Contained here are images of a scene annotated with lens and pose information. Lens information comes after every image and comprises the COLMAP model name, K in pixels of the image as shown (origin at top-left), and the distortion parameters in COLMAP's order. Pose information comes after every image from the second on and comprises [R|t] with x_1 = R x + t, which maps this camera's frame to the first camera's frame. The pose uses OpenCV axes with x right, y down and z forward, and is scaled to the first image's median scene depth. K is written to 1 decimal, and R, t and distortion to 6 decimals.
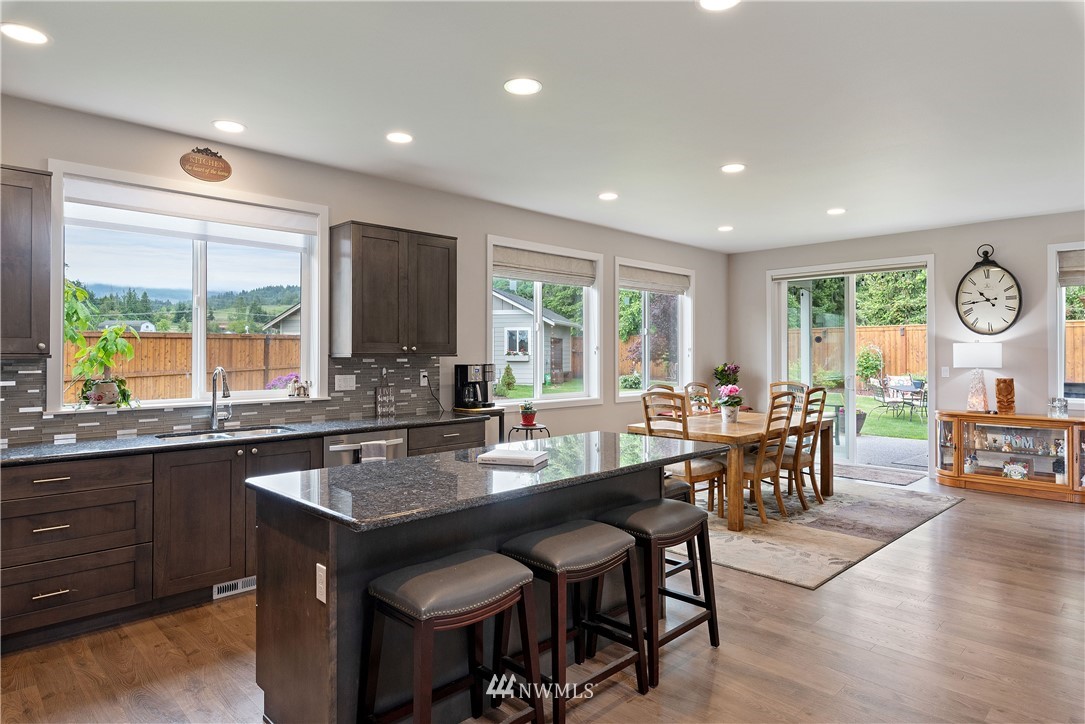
lens RADIAL K [[626.6, 0, 543.2], [0, 626.6, 346.9], [0, 0, 1]] dist [0.002094, -0.000274]
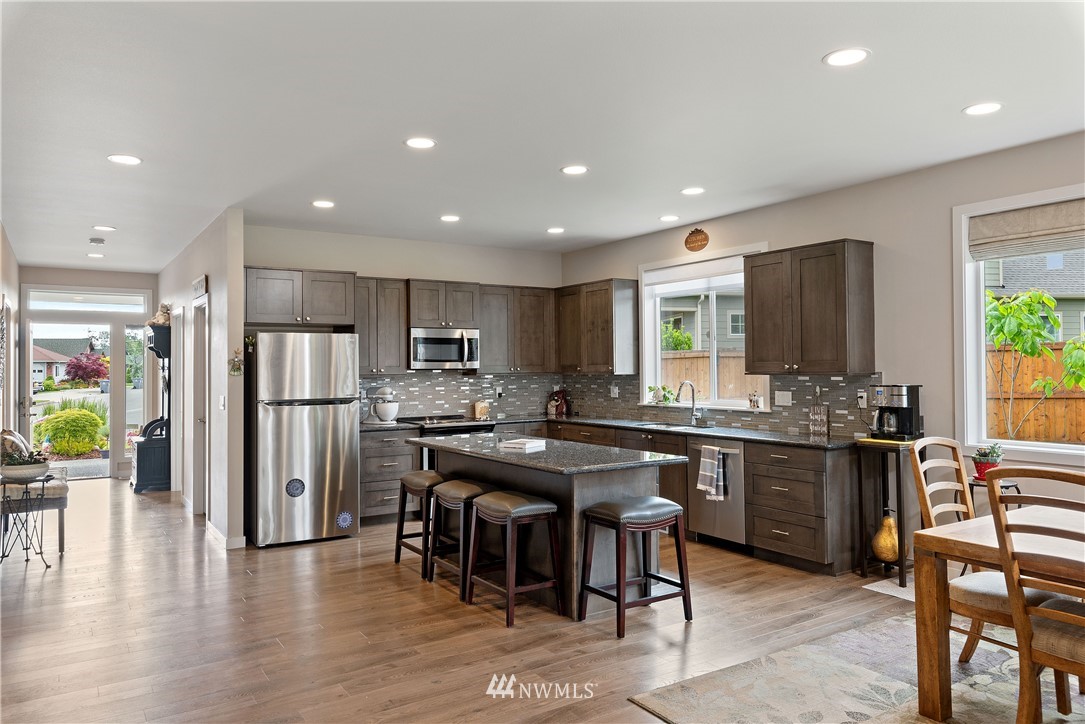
lens RADIAL K [[736.4, 0, 542.5], [0, 736.4, 362.0], [0, 0, 1]] dist [0.000720, 0.002719]
pose [[-0.199644, -0.006090, -0.979850, 0.753315], [0.019013, 0.999768, -0.010087, -0.000777], [0.979684, -0.020644, -0.199482, 0.626750]]
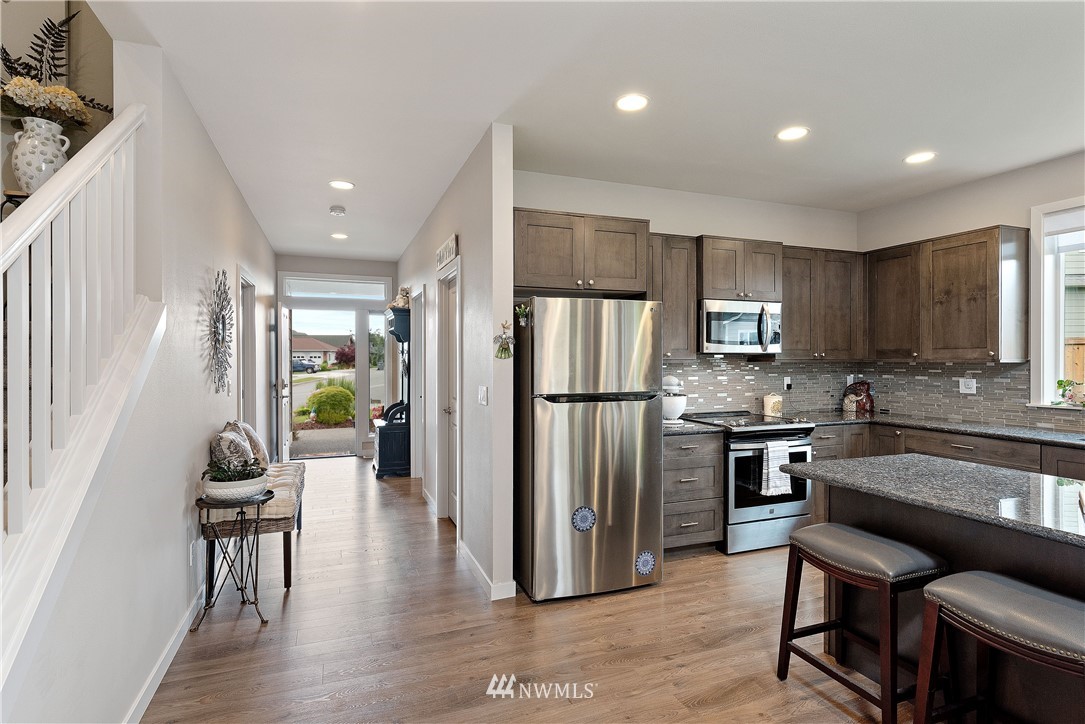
lens RADIAL K [[540.4, 0, 542.5], [0, 540.4, 362.0], [0, 0, 1]] dist [0.001855, 0.000117]
pose [[-0.400797, 0.007329, -0.916138, 0.346945], [0.010694, 0.999937, 0.003321, 0.001491], [0.916105, -0.008466, -0.400850, 0.284472]]
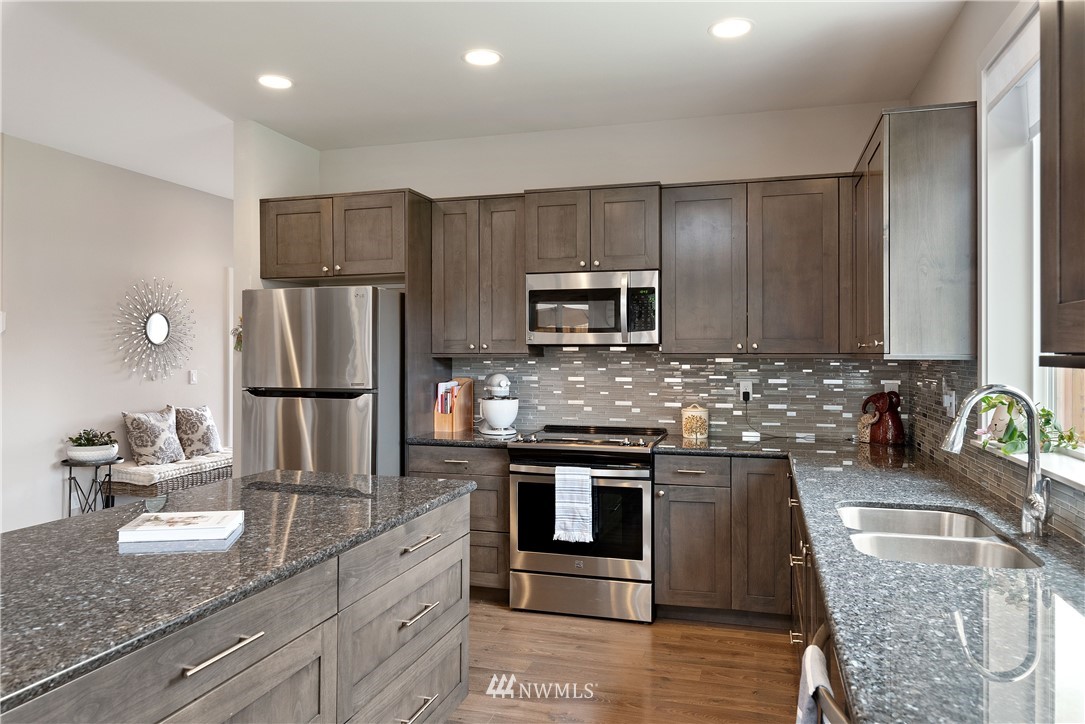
lens RADIAL K [[750.3, 0, 543.3], [0, 750.3, 353.8], [0, 0, 1]] dist [0.001493, 0.001740]
pose [[-0.873602, -0.000324, -0.486641, 0.000727], [0.004307, 0.999955, -0.008397, 0.009033], [0.486622, -0.009432, -0.873561, 0.801625]]
